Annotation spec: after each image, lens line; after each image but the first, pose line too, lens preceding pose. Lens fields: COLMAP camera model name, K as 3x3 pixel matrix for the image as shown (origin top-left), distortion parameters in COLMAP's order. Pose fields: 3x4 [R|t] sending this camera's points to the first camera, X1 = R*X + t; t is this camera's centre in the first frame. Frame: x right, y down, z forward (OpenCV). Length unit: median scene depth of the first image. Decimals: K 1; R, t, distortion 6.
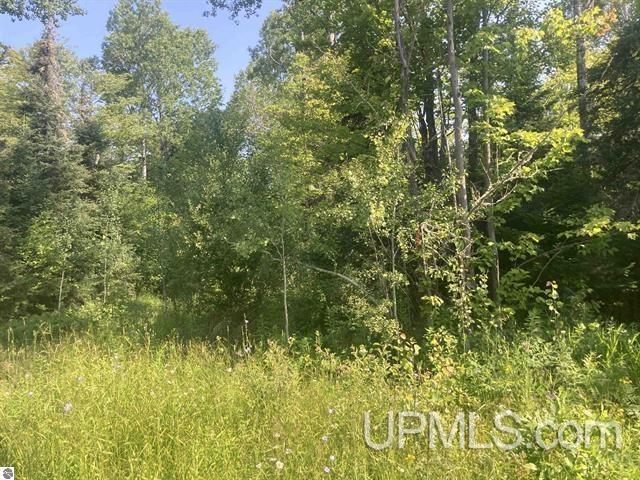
lens RADIAL K [[527.0, 0, 320.0], [0, 527.0, 240.0], [0, 0, 1]] dist [0.007066, 0.006918]
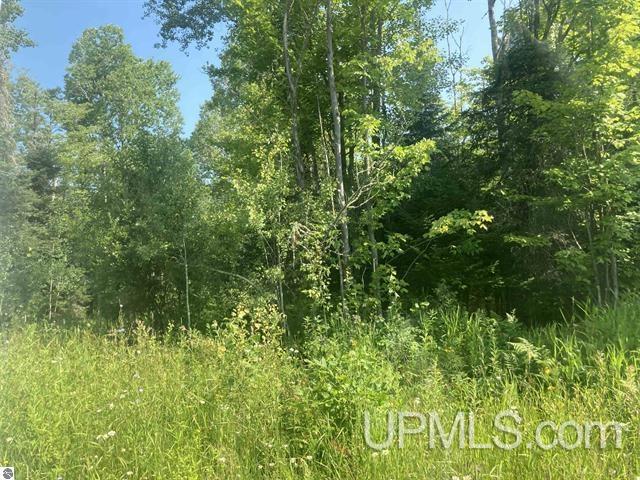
lens RADIAL K [[530.0, 0, 320.0], [0, 530.0, 240.0], [0, 0, 1]] dist [0.106428, -0.144955]
pose [[0.999531, -0.013174, 0.027651, 0.082366], [0.014791, 0.998142, -0.059108, 0.027383], [-0.026821, 0.059490, 0.997869, -0.058030]]
